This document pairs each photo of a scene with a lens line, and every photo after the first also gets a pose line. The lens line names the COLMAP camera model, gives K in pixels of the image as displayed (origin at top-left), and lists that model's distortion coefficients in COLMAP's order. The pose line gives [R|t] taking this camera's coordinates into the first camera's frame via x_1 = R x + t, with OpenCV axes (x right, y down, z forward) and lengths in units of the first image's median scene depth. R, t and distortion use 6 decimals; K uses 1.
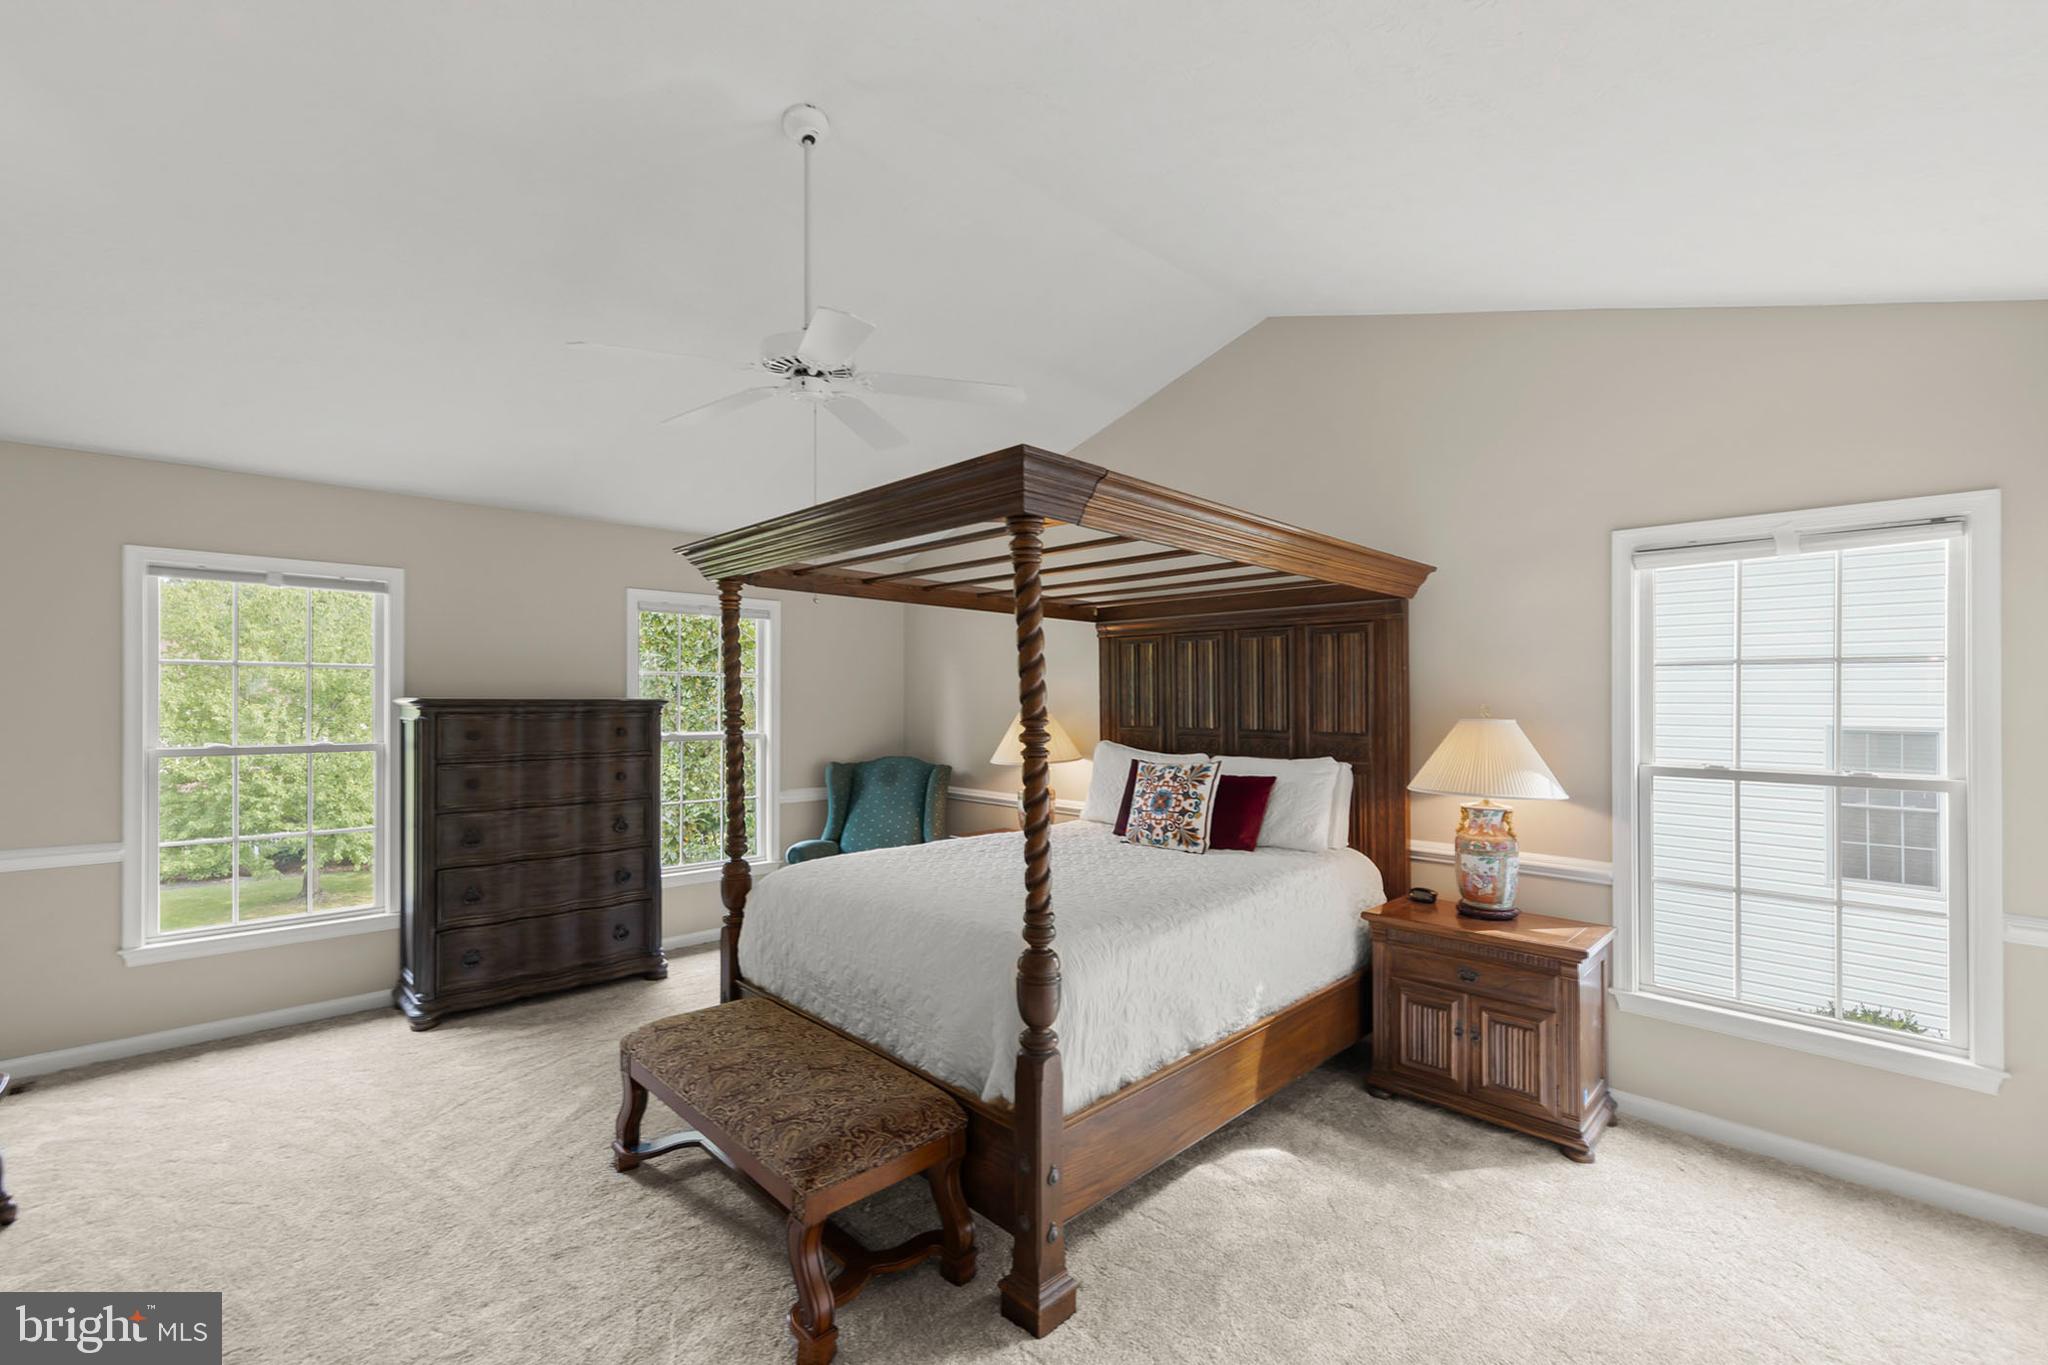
lens RADIAL K [[868.0, 0, 1029.0], [0, 868.0, 695.1], [0, 0, 1]] dist [-0.002226, -0.000072]
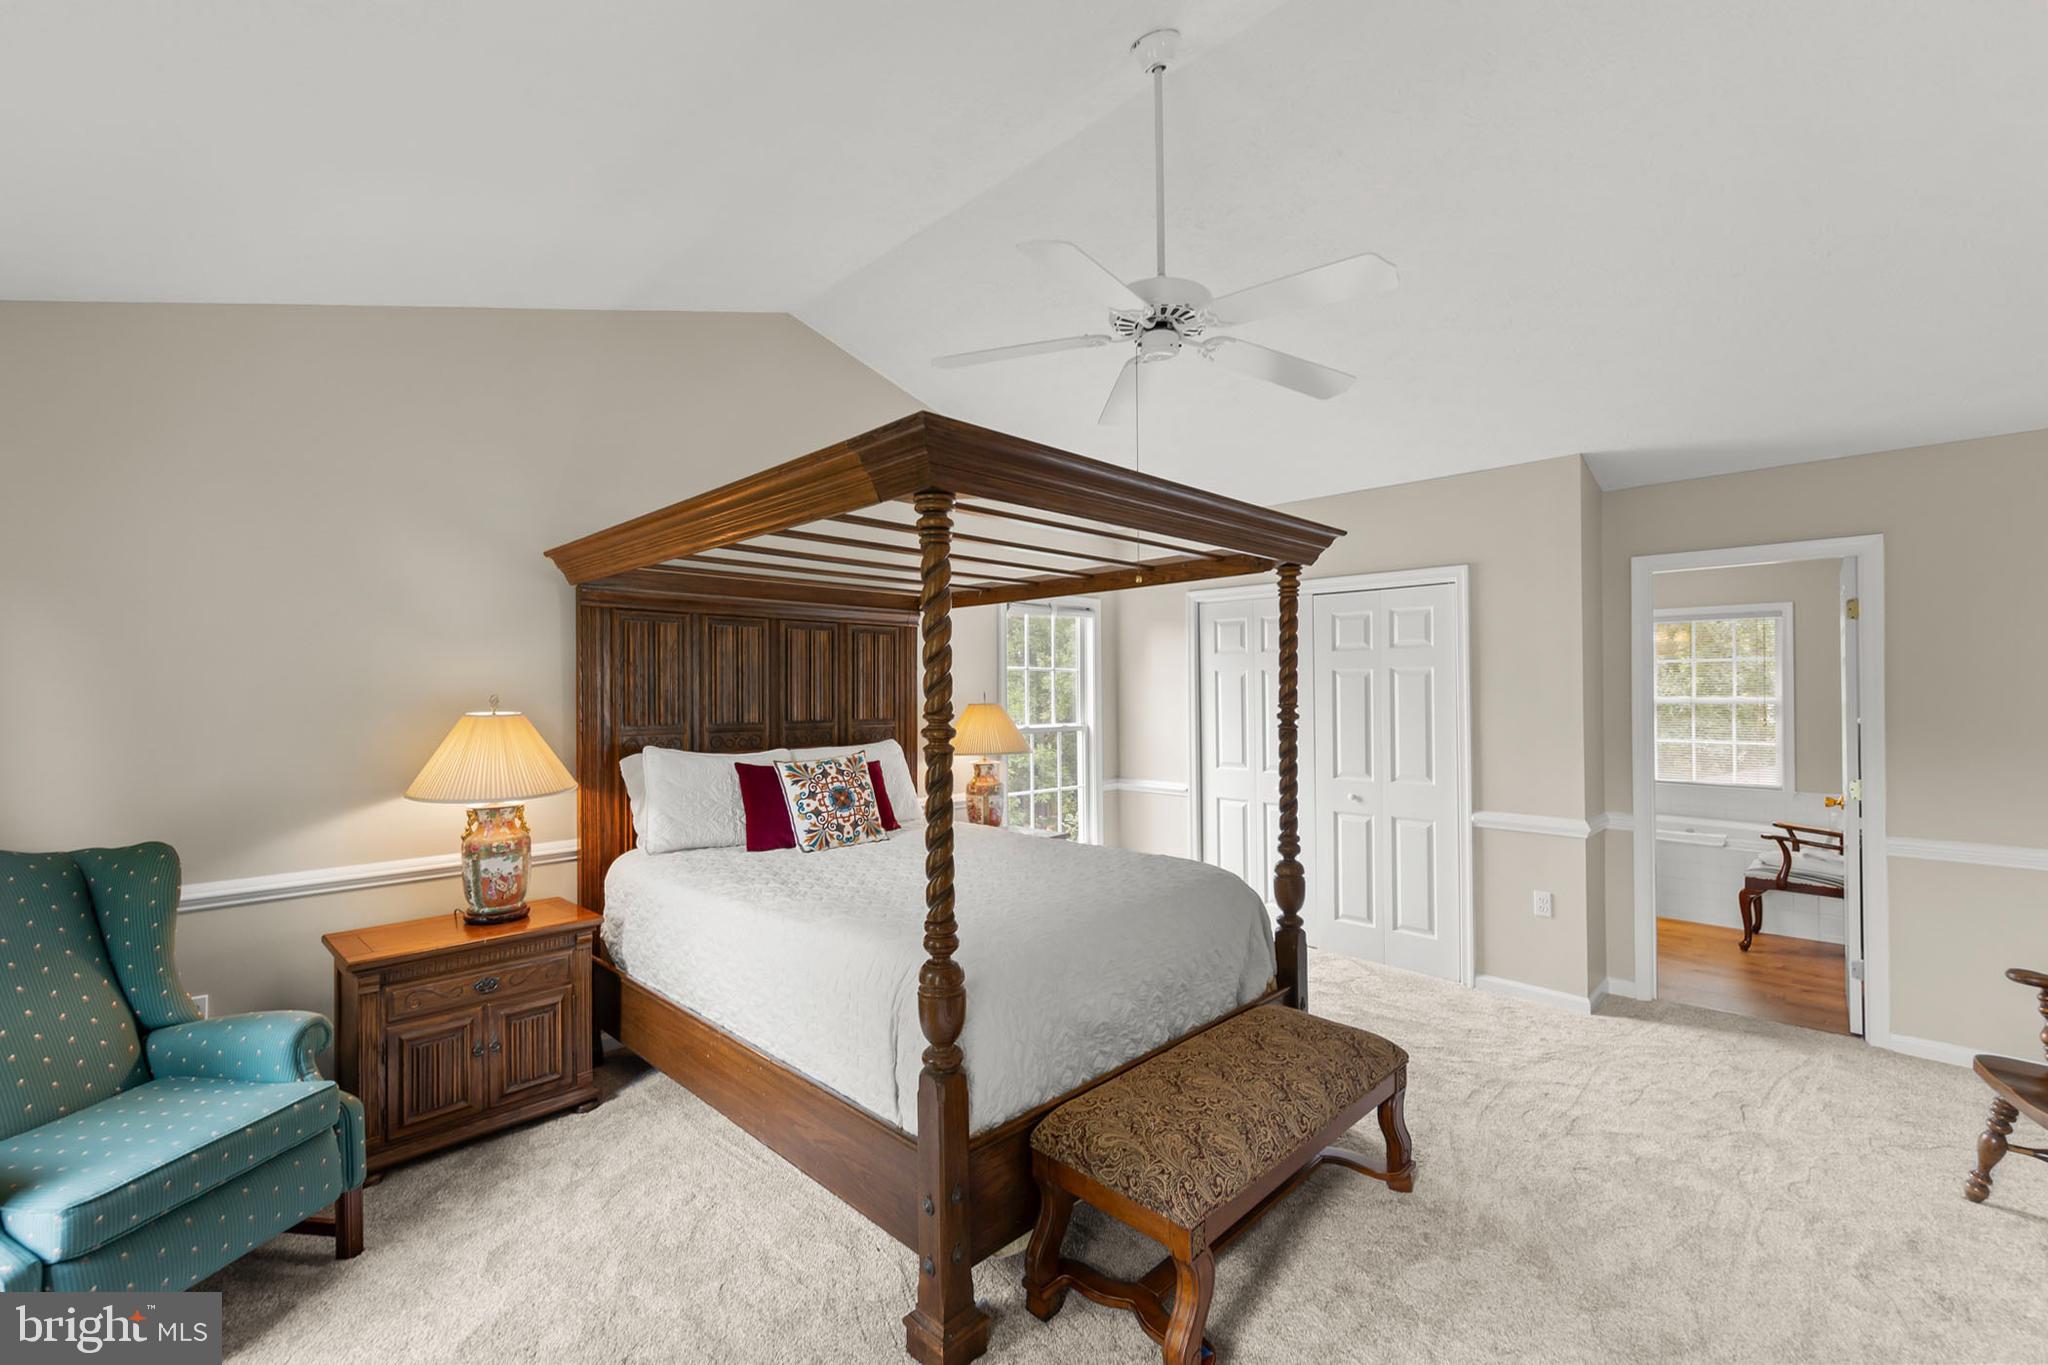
lens RADIAL K [[866.6, 0, 1024.0], [0, 866.6, 682.5], [0, 0, 1]] dist [0.022229, -0.000056]
pose [[-0.027659, 0.002070, 0.999615, -0.821401], [0.002489, 0.999995, -0.002002, -0.002556], [-0.999614, 0.002433, -0.027664, 0.836950]]
